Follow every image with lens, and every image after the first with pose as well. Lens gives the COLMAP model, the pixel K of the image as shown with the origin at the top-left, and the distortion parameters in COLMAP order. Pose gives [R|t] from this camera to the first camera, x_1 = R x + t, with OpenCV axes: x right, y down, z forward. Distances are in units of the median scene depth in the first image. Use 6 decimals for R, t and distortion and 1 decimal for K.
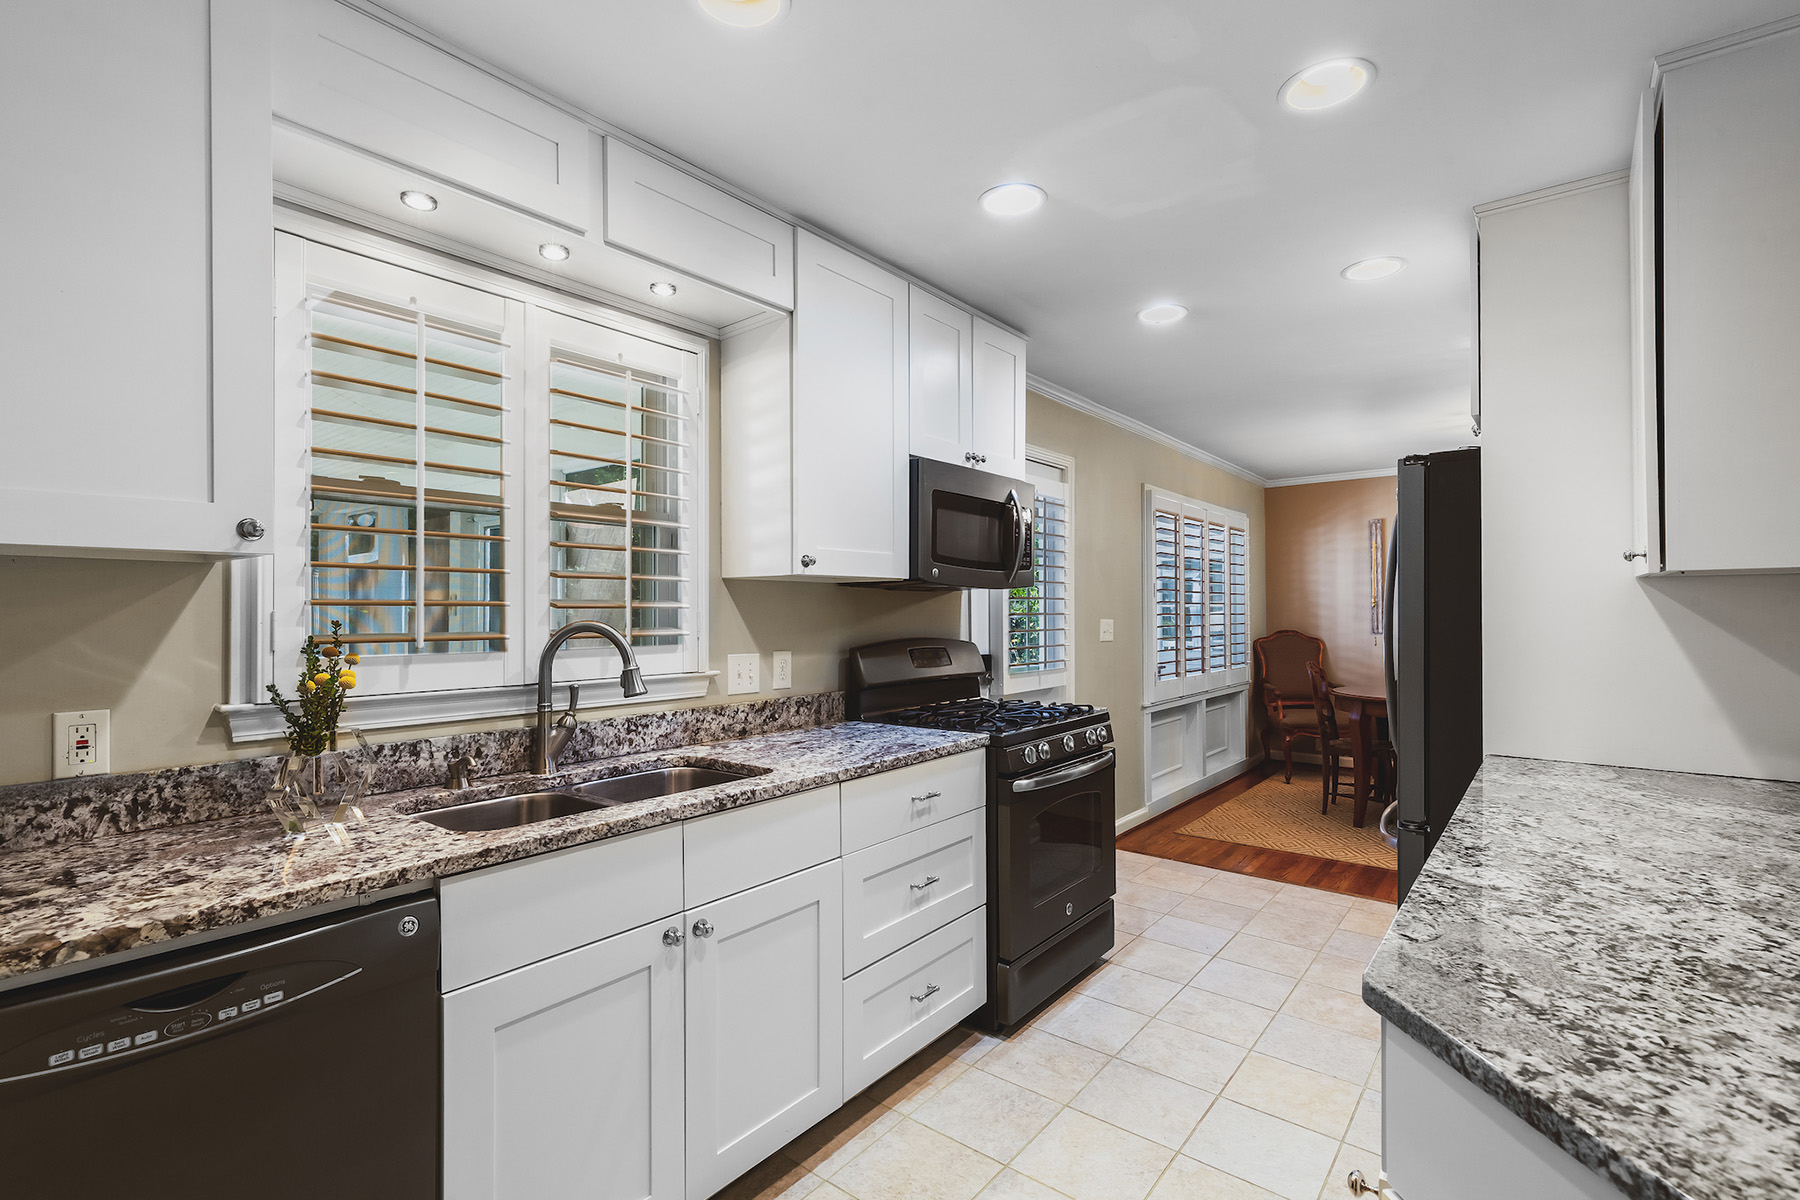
lens RADIAL K [[848.0, 0, 900.1], [0, 848.0, 607.4], [0, 0, 1]] dist [-0.000560, 0.001218]
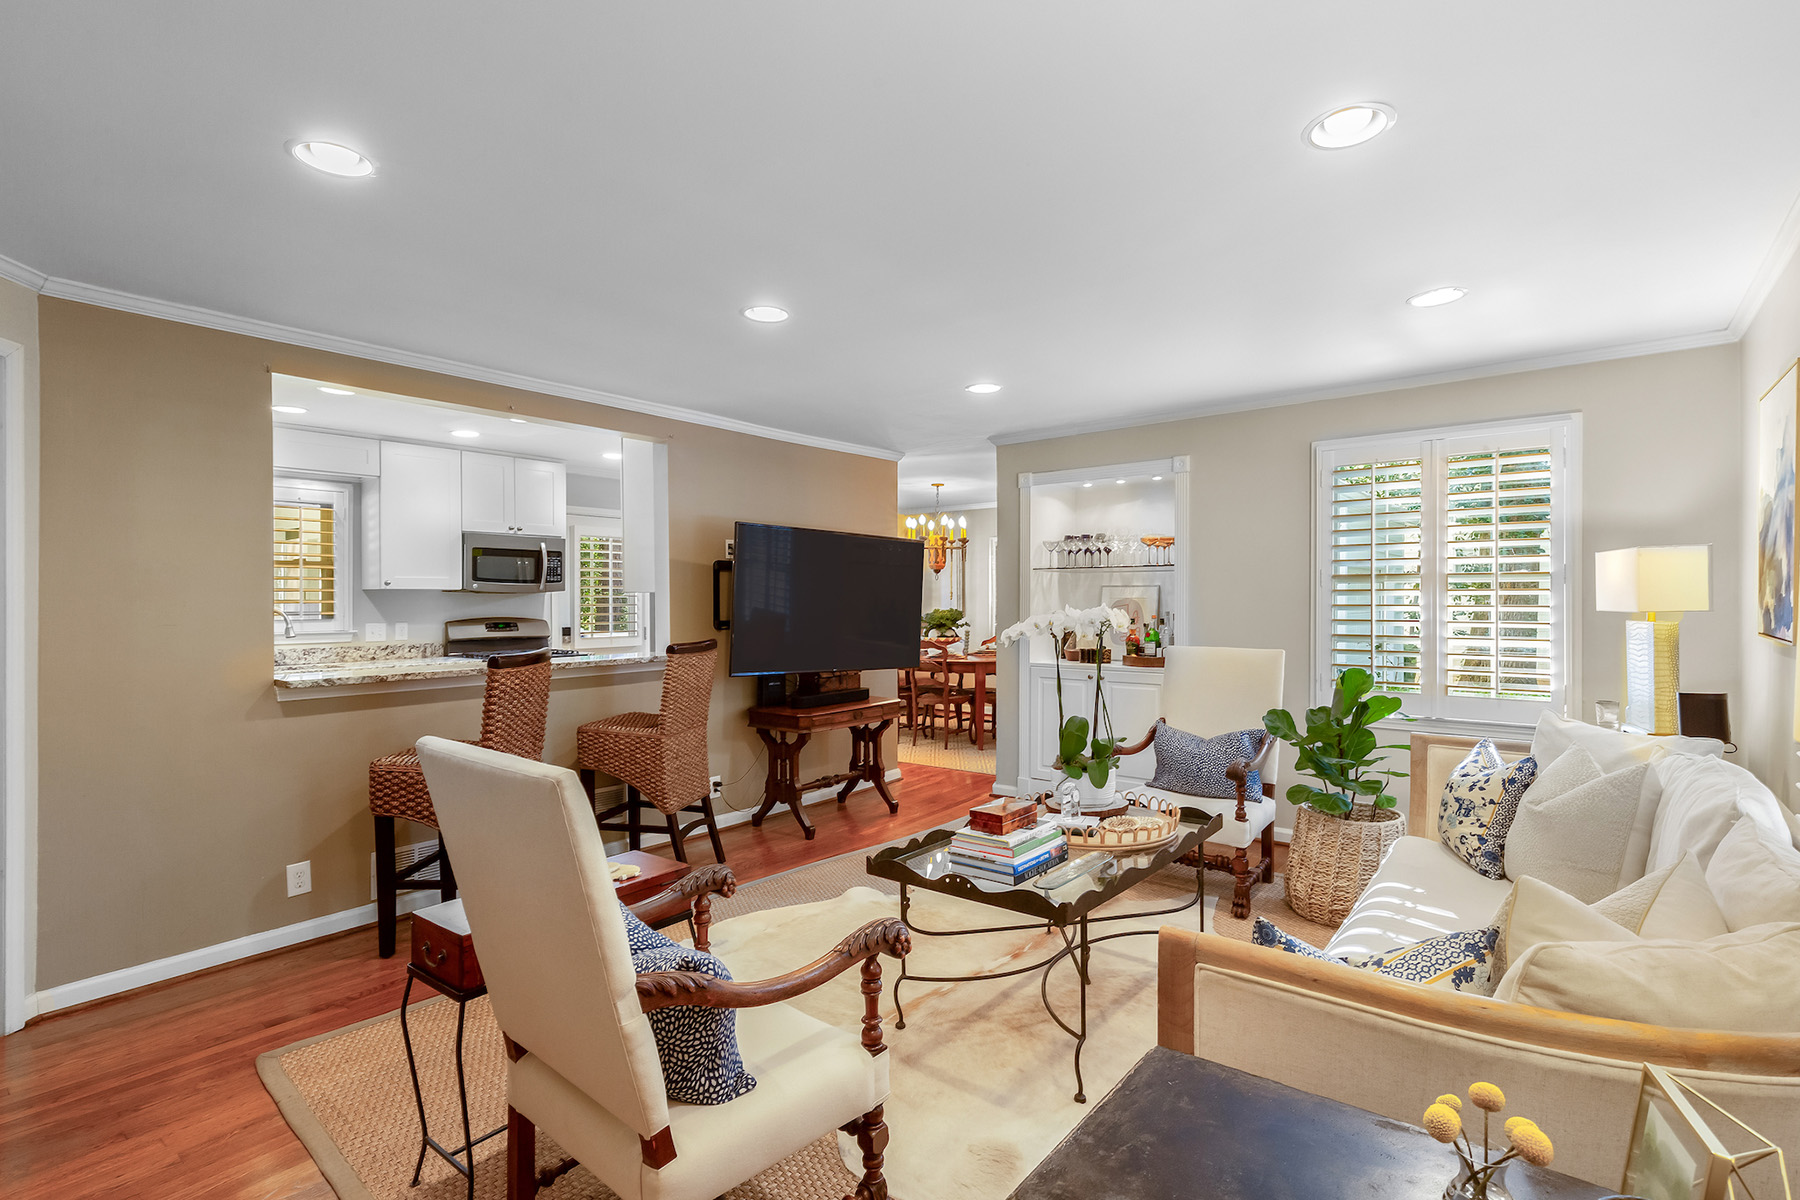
lens RADIAL K [[848.0, 0, 897.6], [0, 848.0, 602.8], [0, 0, 1]] dist [-0.000560, 0.001218]
pose [[0.999982, -0.003600, -0.004866, 1.263567], [0.003619, 0.999986, 0.003899, -0.003418], [0.004852, -0.003917, 0.999981, -1.282924]]
